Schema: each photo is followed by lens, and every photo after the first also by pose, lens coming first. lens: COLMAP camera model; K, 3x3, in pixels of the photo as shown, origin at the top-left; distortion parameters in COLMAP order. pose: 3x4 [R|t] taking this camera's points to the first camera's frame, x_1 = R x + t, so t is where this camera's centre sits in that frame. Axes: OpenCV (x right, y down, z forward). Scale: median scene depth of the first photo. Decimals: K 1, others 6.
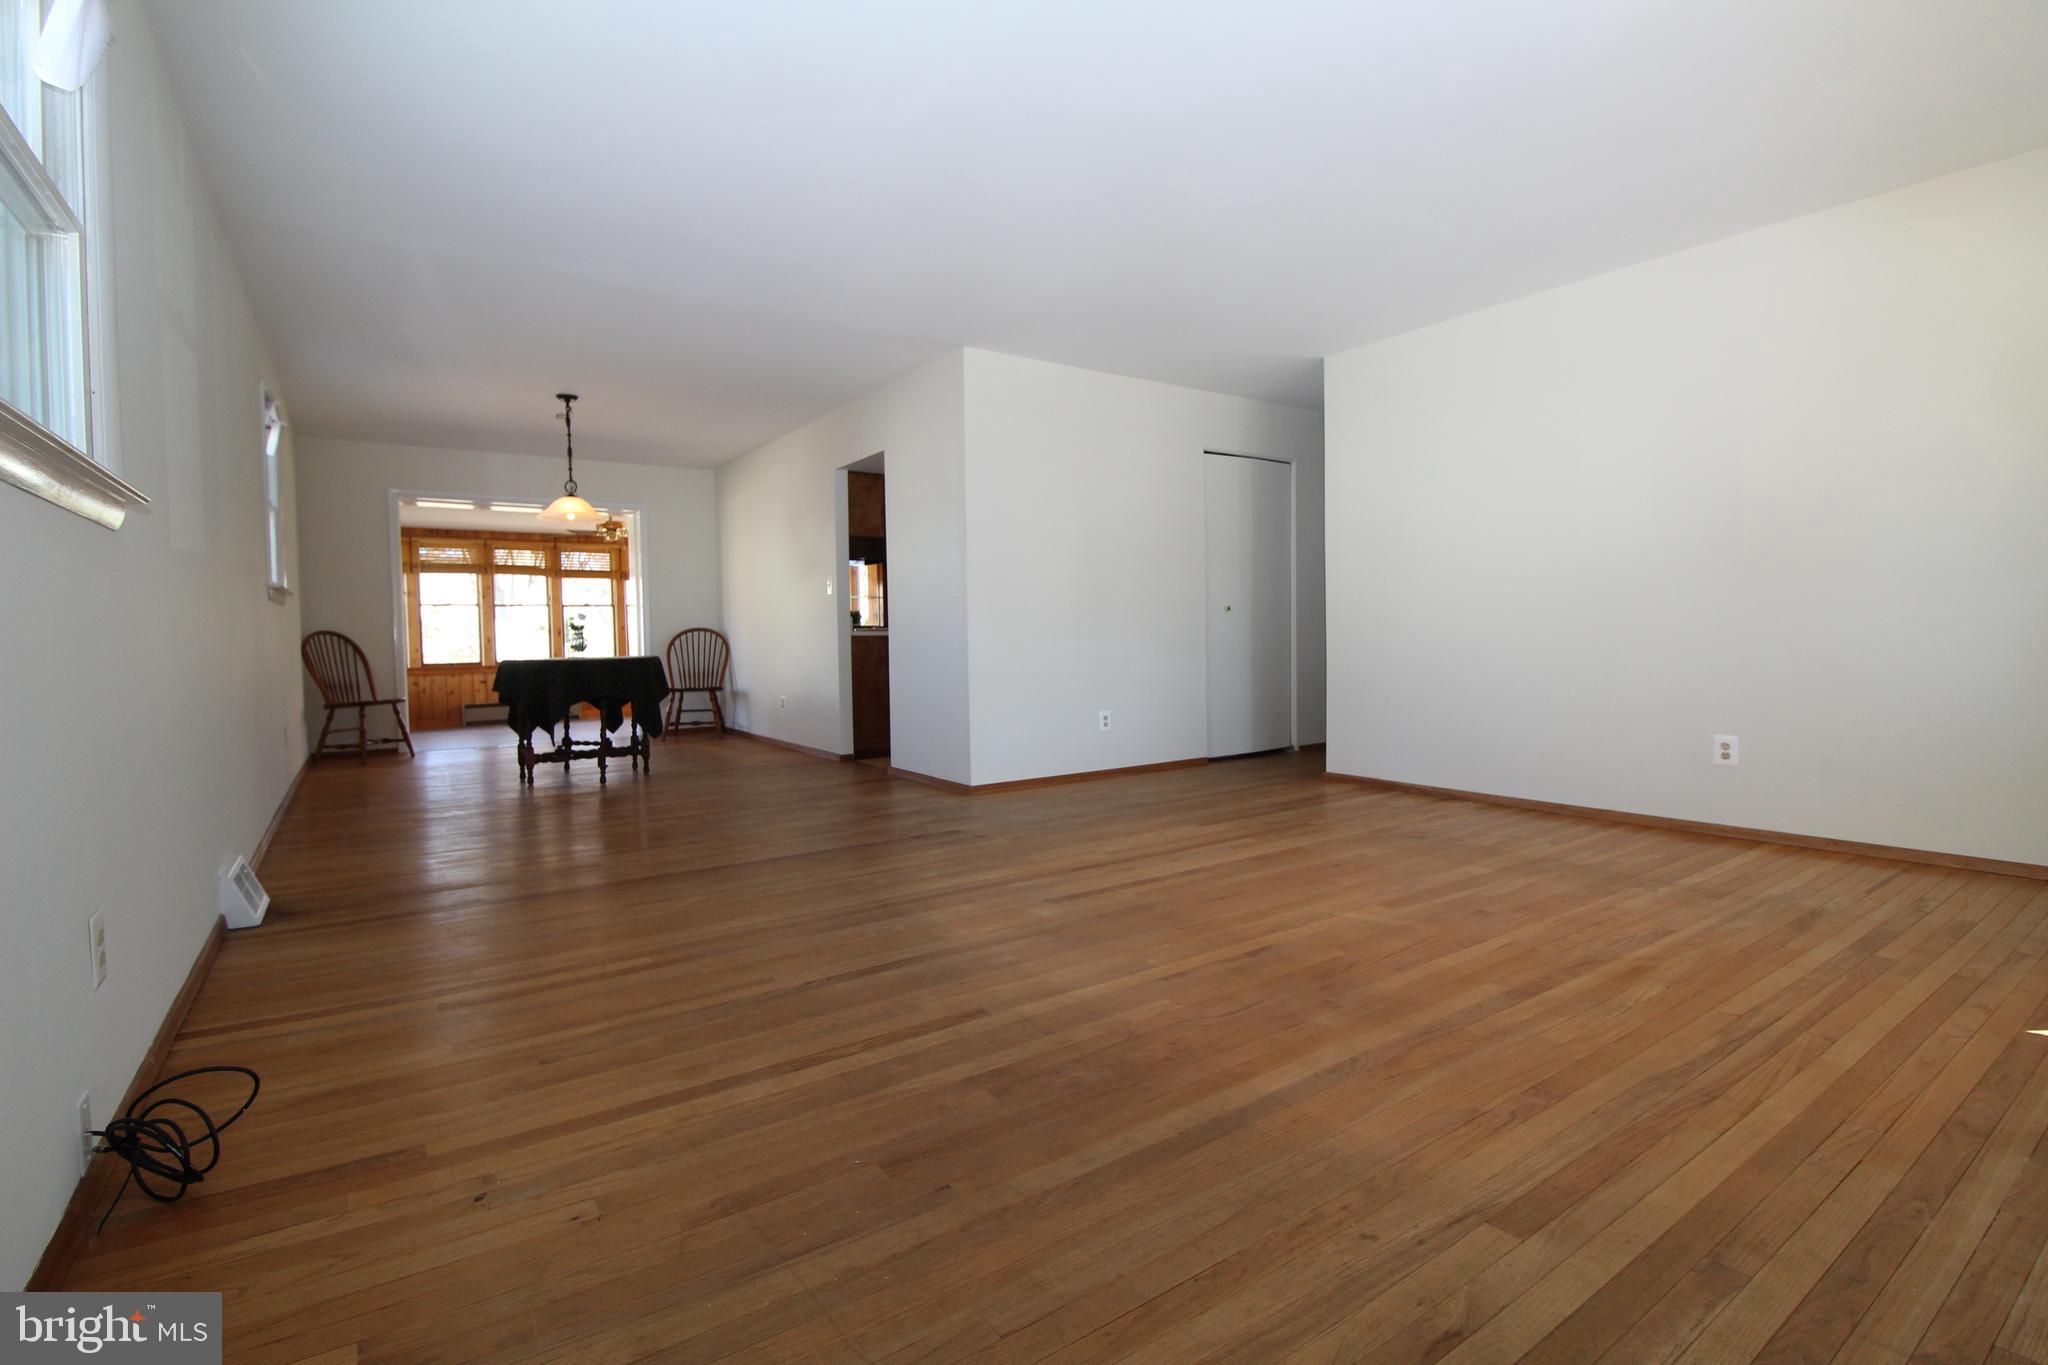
lens RADIAL K [[949.1, 0, 1025.4], [0, 949.1, 670.9], [0, 0, 1]] dist [-0.000224, -0.012266]
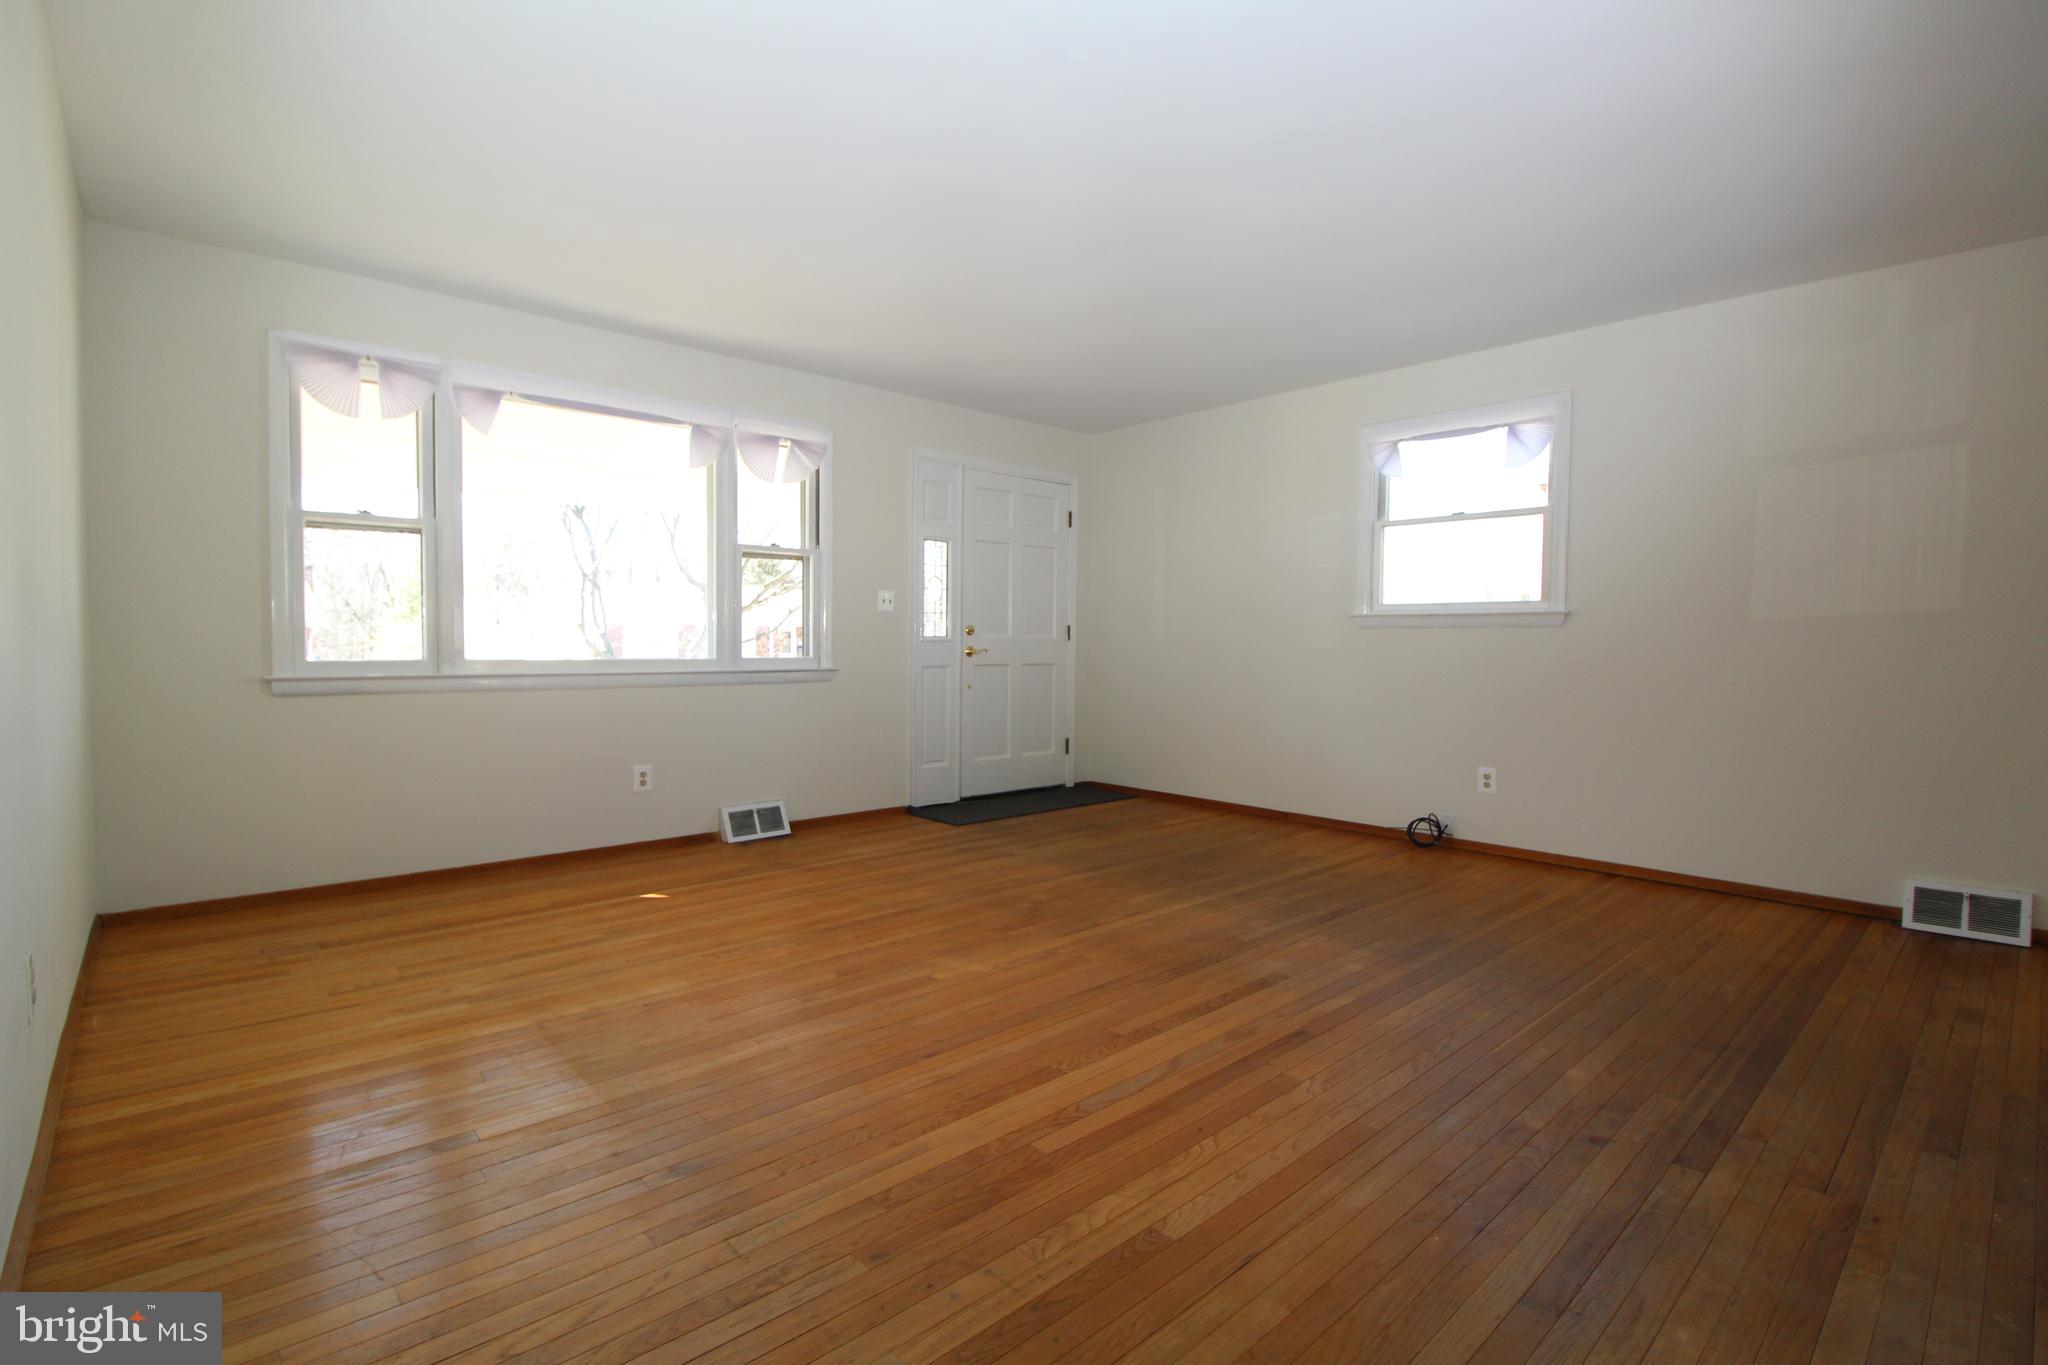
lens RADIAL K [[949.1, 0, 1025.4], [0, 949.1, 670.9], [0, 0, 1]] dist [-0.000224, -0.012266]
pose [[-0.991625, 0.009583, -0.128797, 0.245716], [0.000088, 0.997293, 0.073528, -0.079270], [0.129153, 0.072900, -0.988941, 1.167554]]
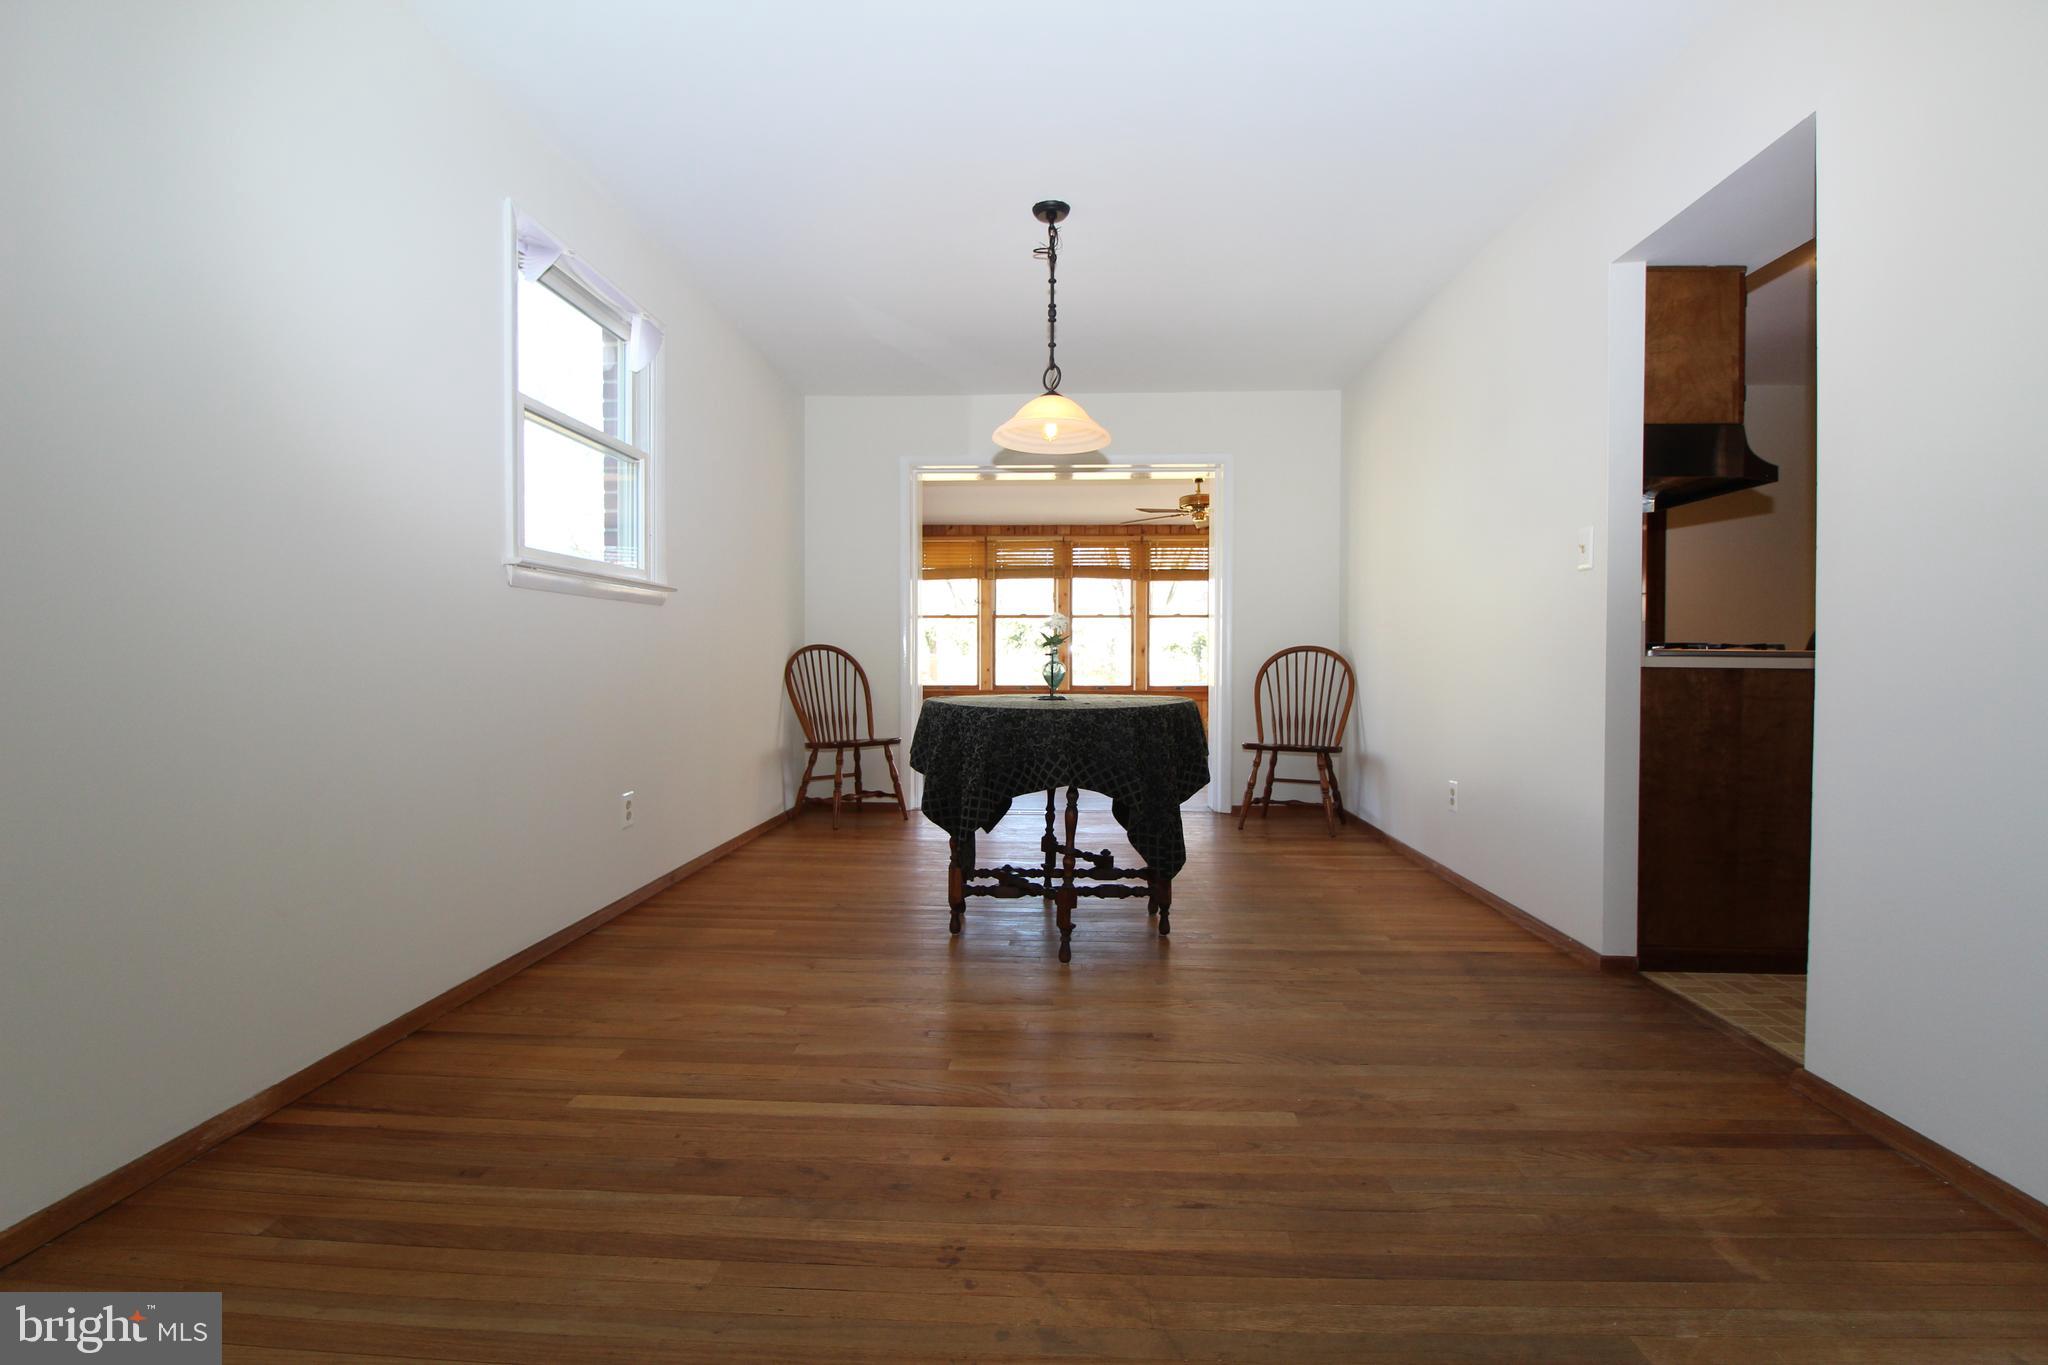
lens RADIAL K [[959.2, 0, 1025.2], [0, 959.2, 673.5], [0, 0, 1]] dist [-0.000205, -0.011090]
pose [[0.793487, 0.026765, -0.607998, -0.190571], [-0.037806, 0.999271, -0.005351, -0.029841], [0.607412, 0.027232, 0.793920, 0.680815]]
